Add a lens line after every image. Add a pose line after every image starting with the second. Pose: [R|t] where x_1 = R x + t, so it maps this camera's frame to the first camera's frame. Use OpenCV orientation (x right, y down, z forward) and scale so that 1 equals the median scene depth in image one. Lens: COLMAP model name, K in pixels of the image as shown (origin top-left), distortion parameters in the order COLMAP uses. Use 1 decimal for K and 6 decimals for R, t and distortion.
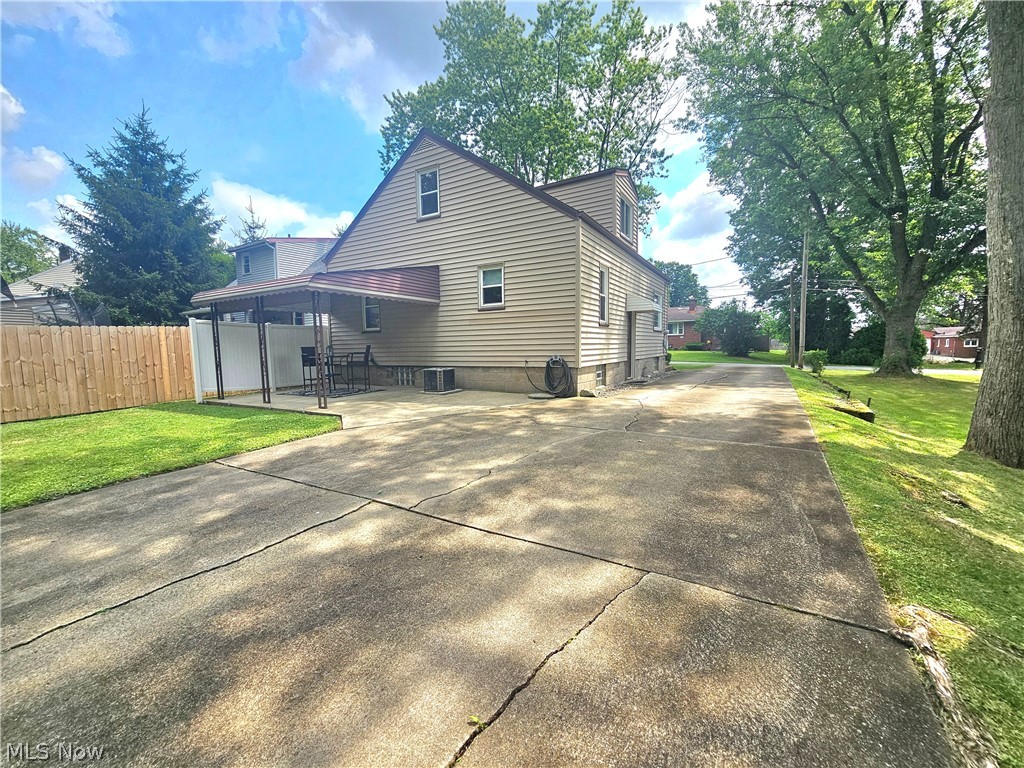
lens RADIAL K [[418.7, 0, 510.7], [0, 418.7, 388.0], [0, 0, 1]] dist [0.012018, -0.002932]
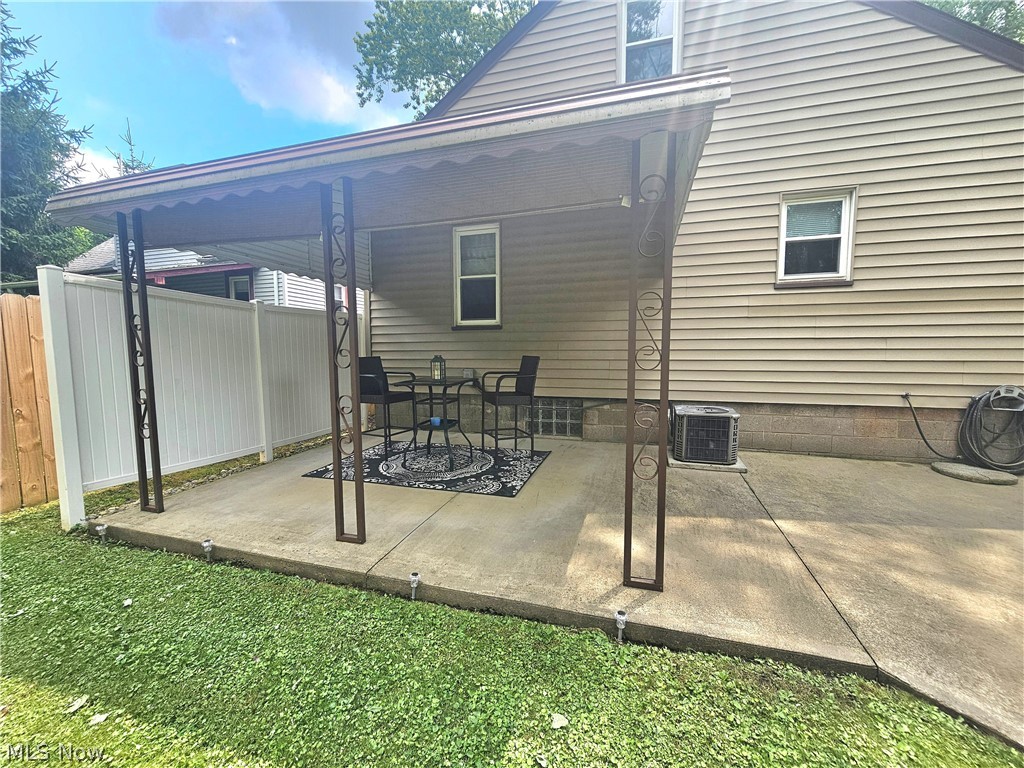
lens RADIAL K [[418.7, 0, 511.9], [0, 418.7, 386.2], [0, 0, 1]] dist [0.012018, -0.002932]
pose [[0.974334, -0.003014, 0.225086, -0.481814], [0.005945, 0.999906, -0.012345, -0.068468], [-0.225028, 0.013366, 0.974261, 0.602113]]
